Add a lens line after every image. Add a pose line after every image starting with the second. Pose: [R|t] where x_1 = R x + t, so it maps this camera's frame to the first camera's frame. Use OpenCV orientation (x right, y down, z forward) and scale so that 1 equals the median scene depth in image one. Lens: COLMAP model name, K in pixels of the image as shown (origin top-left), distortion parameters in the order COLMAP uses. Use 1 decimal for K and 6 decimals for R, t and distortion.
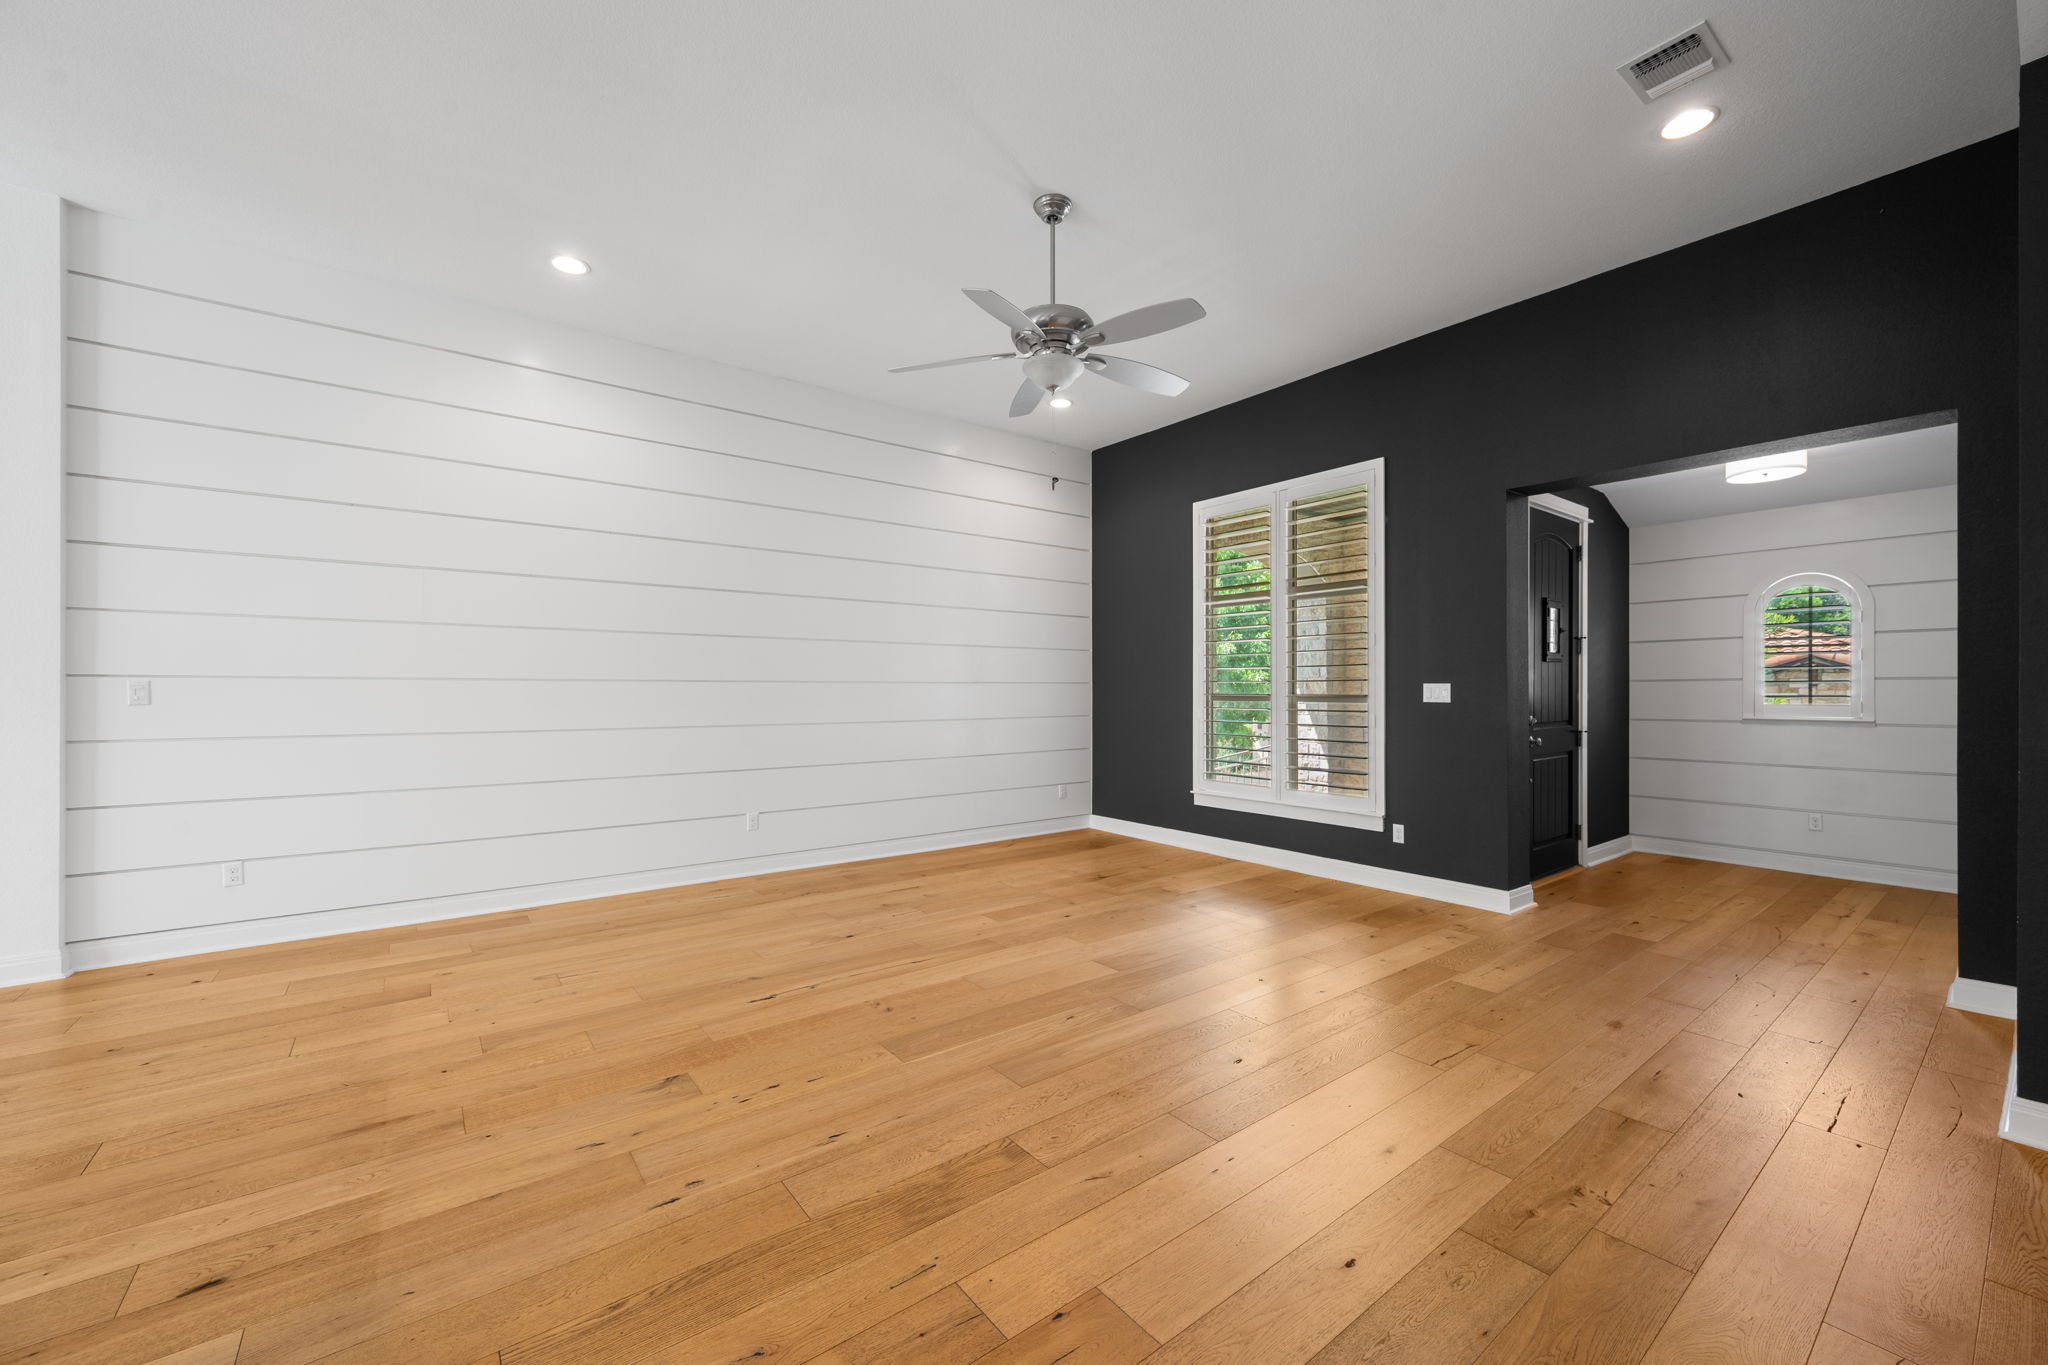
lens RADIAL K [[799.3, 0, 1022.3], [0, 799.3, 680.9], [0, 0, 1]] dist [-0.001957, -0.000175]
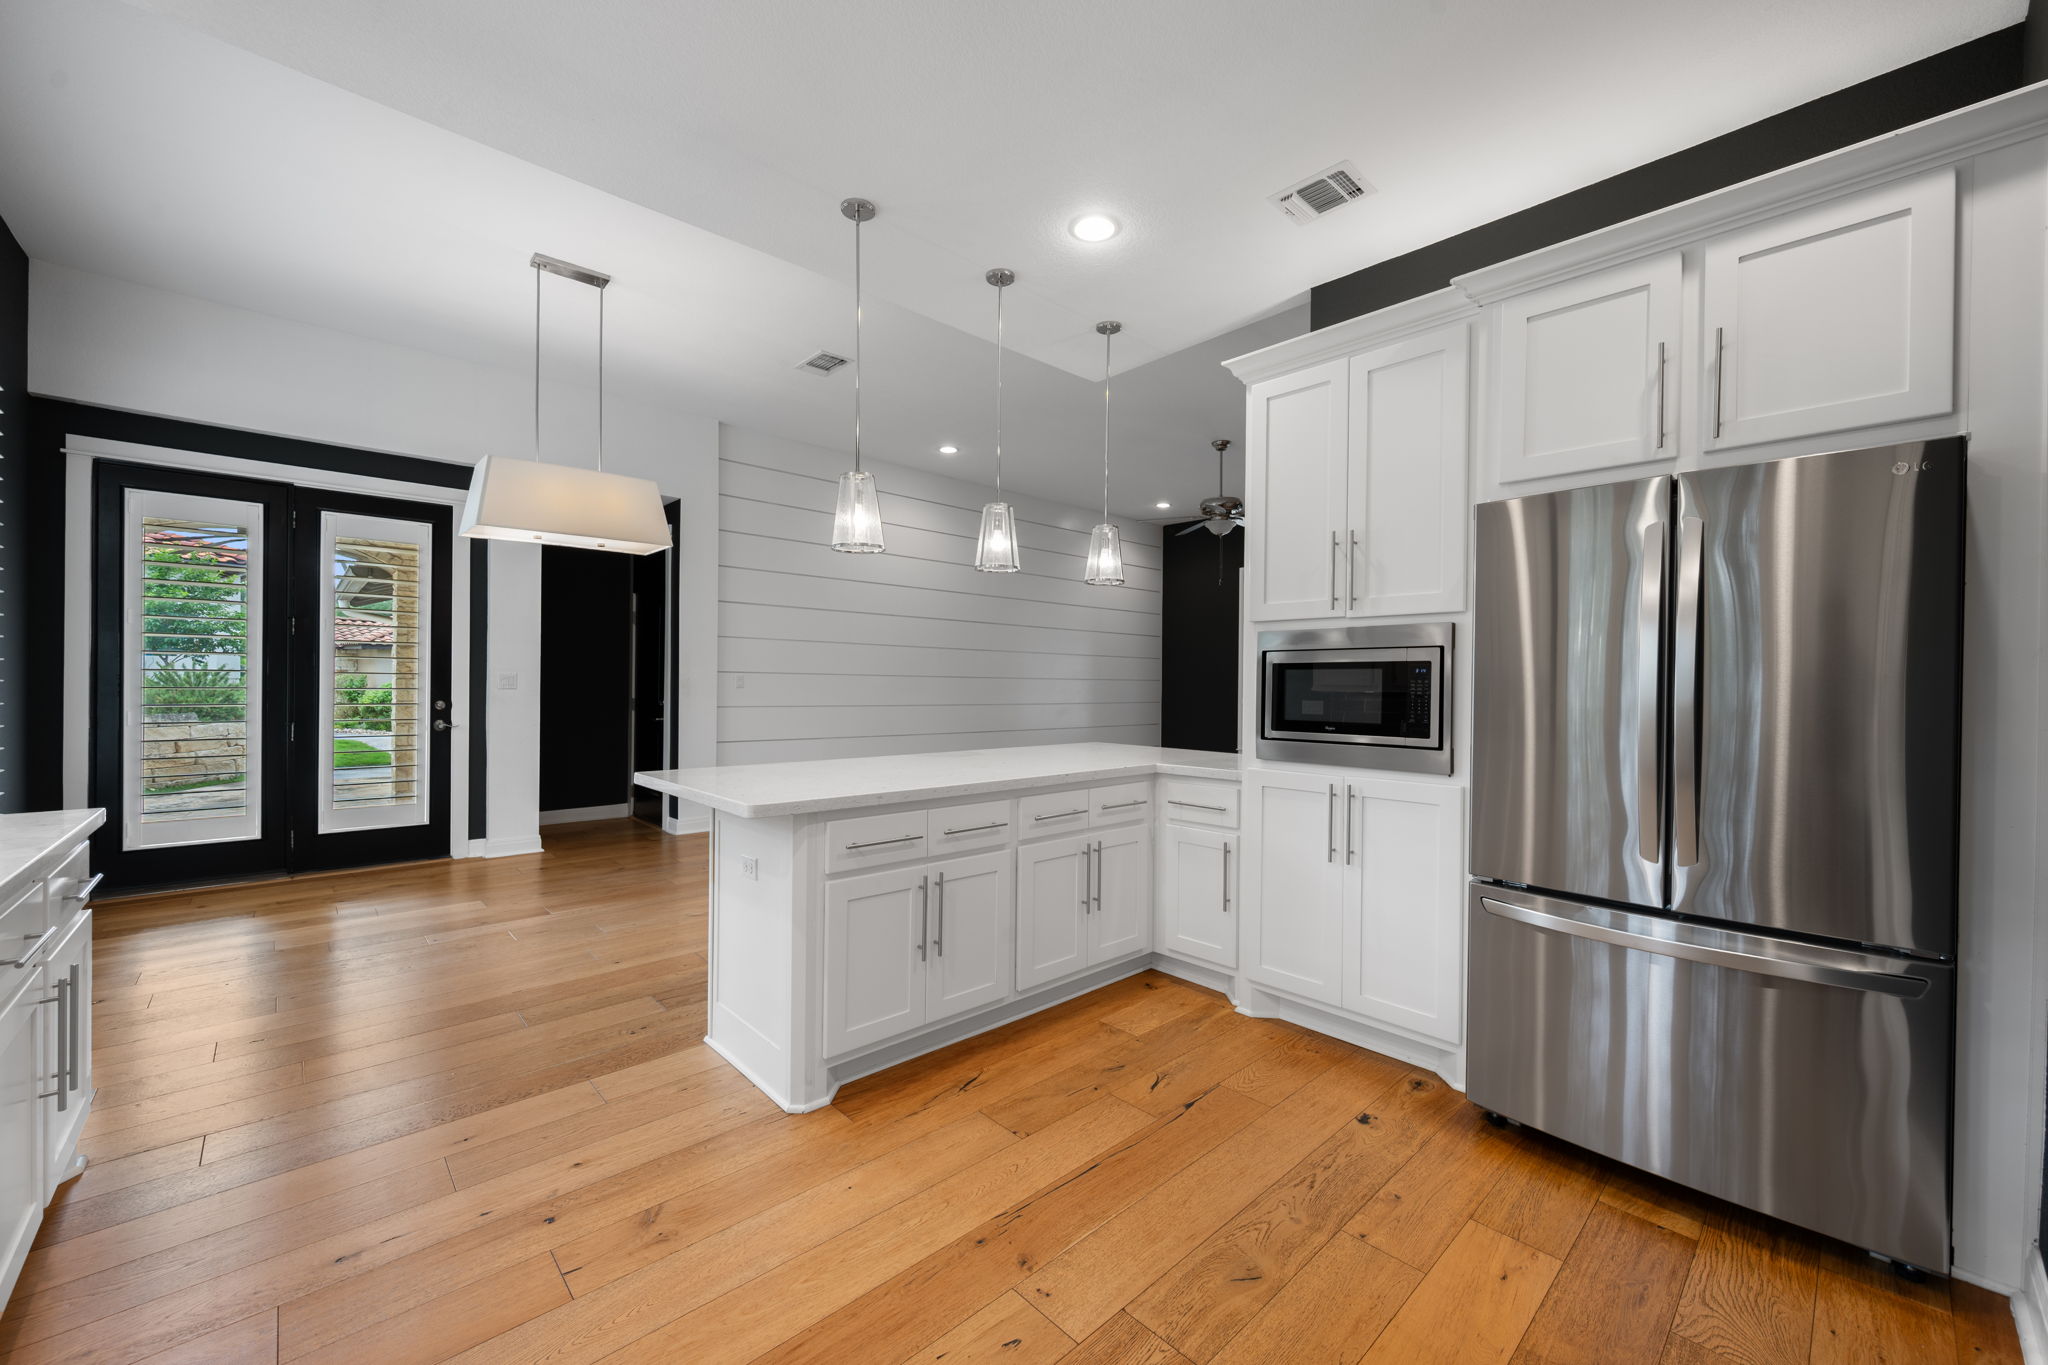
lens RADIAL K [[799.3, 0, 1022.3], [0, 799.3, 680.9], [0, 0, 1]] dist [-0.001957, -0.000175]
pose [[0.995027, 0.013301, 0.098717, -0.595562], [-0.014151, 0.999869, 0.007914, -0.010459], [-0.098599, -0.009272, 0.995084, -0.866475]]
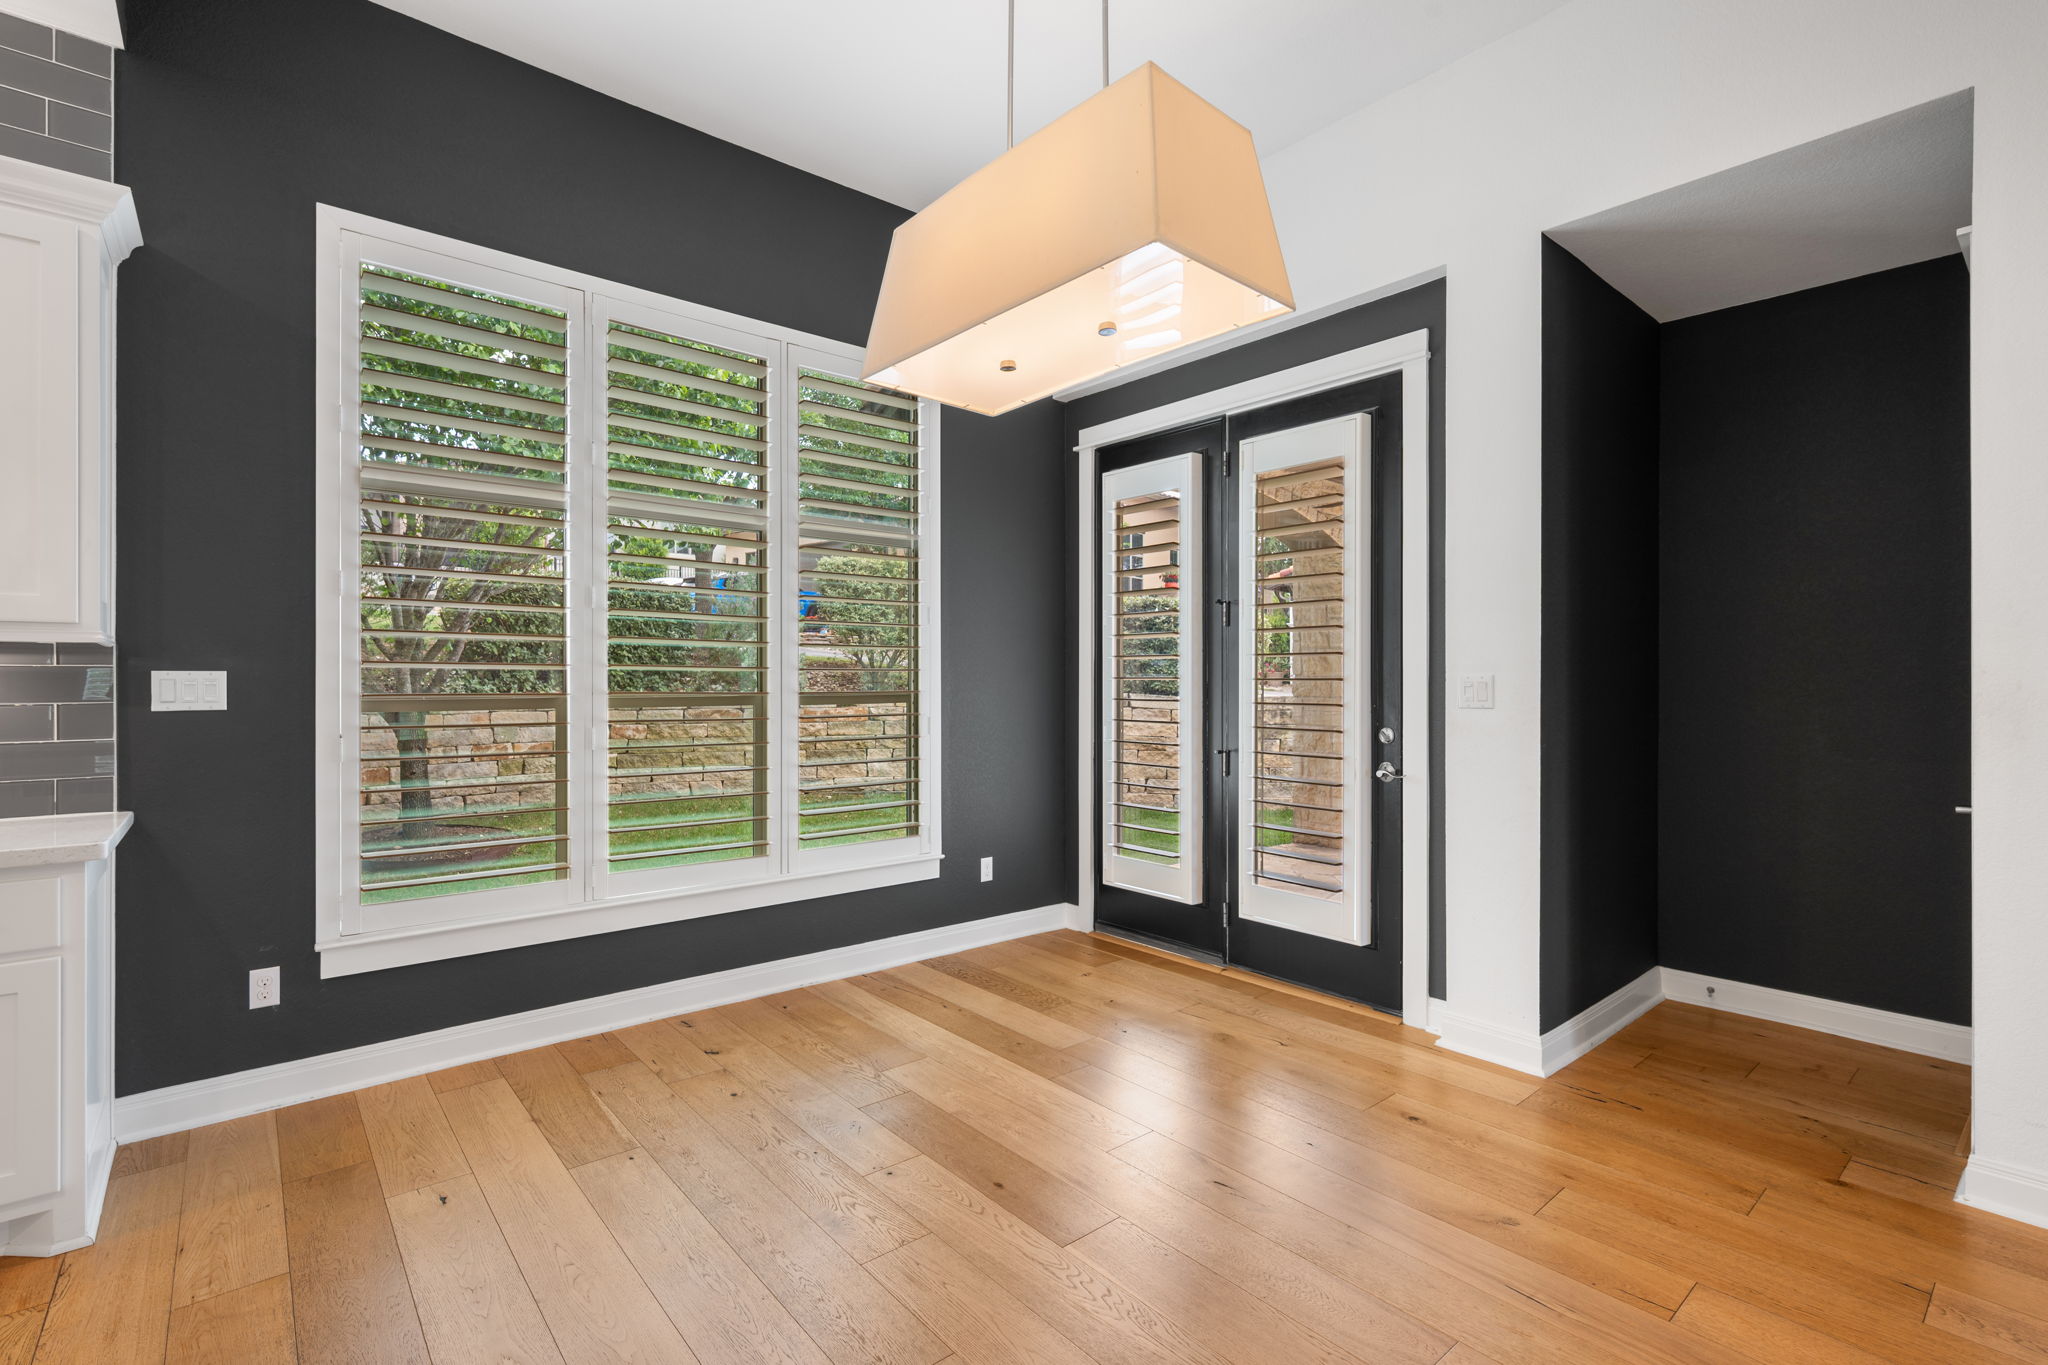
lens RADIAL K [[933.9, 0, 1024.0], [0, 933.9, 682.5], [0, 0, 1]] dist [-0.000859, -0.000034]
pose [[0.050807, 0.002540, -0.998705, -0.589028], [0.006399, 0.999975, 0.002869, 0.001626], [0.998688, -0.006536, 0.050790, 0.230964]]
